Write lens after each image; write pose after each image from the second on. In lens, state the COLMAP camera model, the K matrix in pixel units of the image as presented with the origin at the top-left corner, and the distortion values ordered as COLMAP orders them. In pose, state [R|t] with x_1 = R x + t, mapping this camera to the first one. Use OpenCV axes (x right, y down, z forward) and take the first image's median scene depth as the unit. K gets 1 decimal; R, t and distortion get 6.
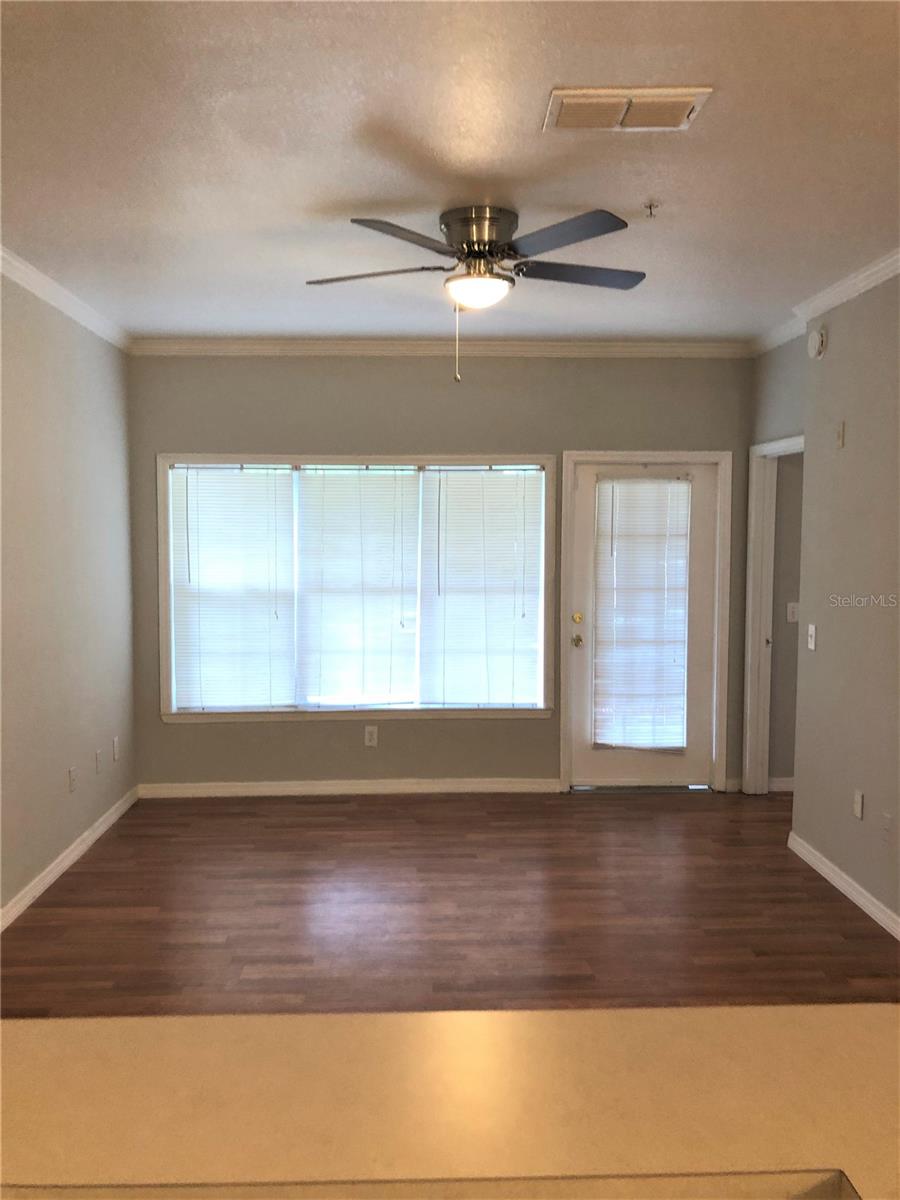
lens RADIAL K [[984.5, 0, 450.0], [0, 984.5, 600.0], [0, 0, 1]] dist [0.024222, -0.010775]
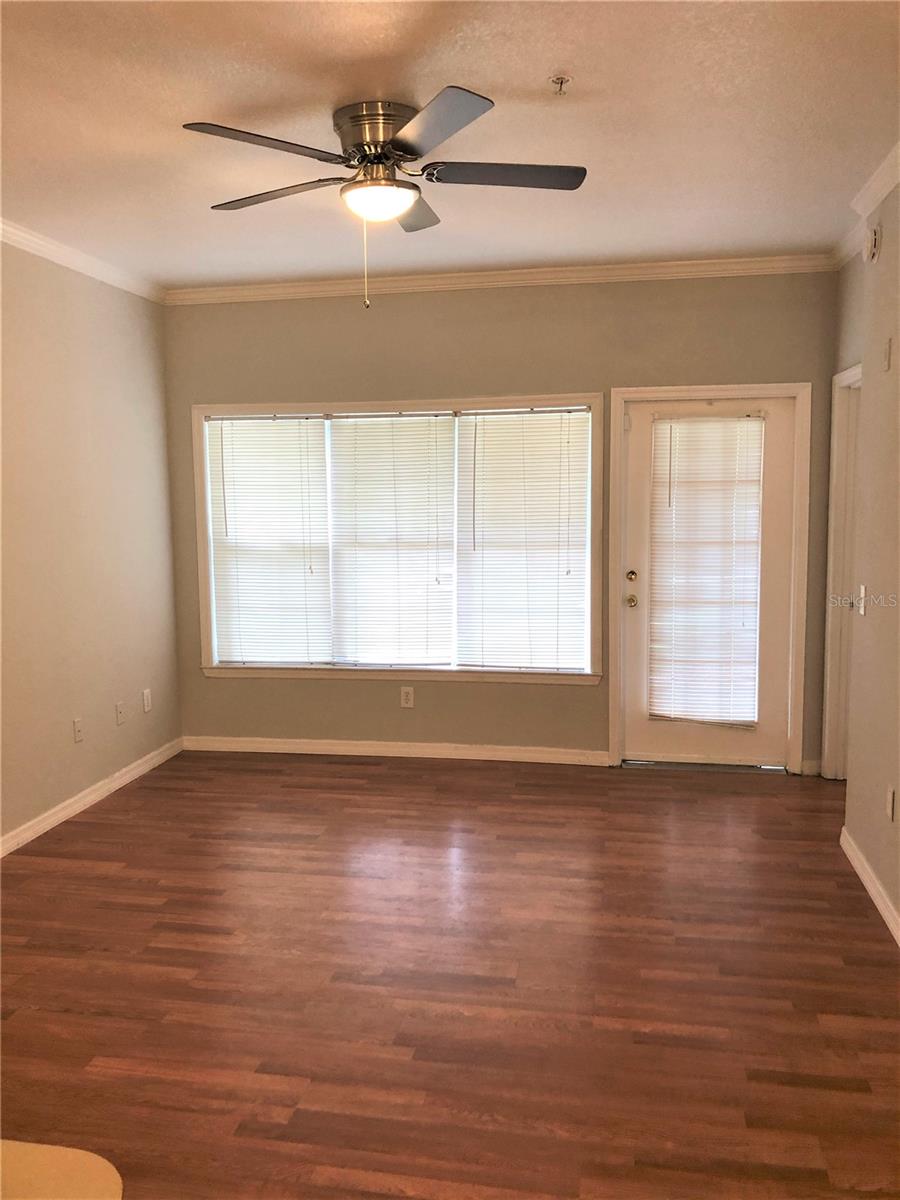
lens RADIAL K [[984.5, 0, 450.0], [0, 984.5, 600.0], [0, 0, 1]] dist [0.024222, -0.010775]
pose [[0.974586, 0.014329, -0.223554, 0.173853], [-0.003861, 0.998878, 0.047196, -0.001059], [0.223979, -0.045134, 0.973548, 0.085762]]
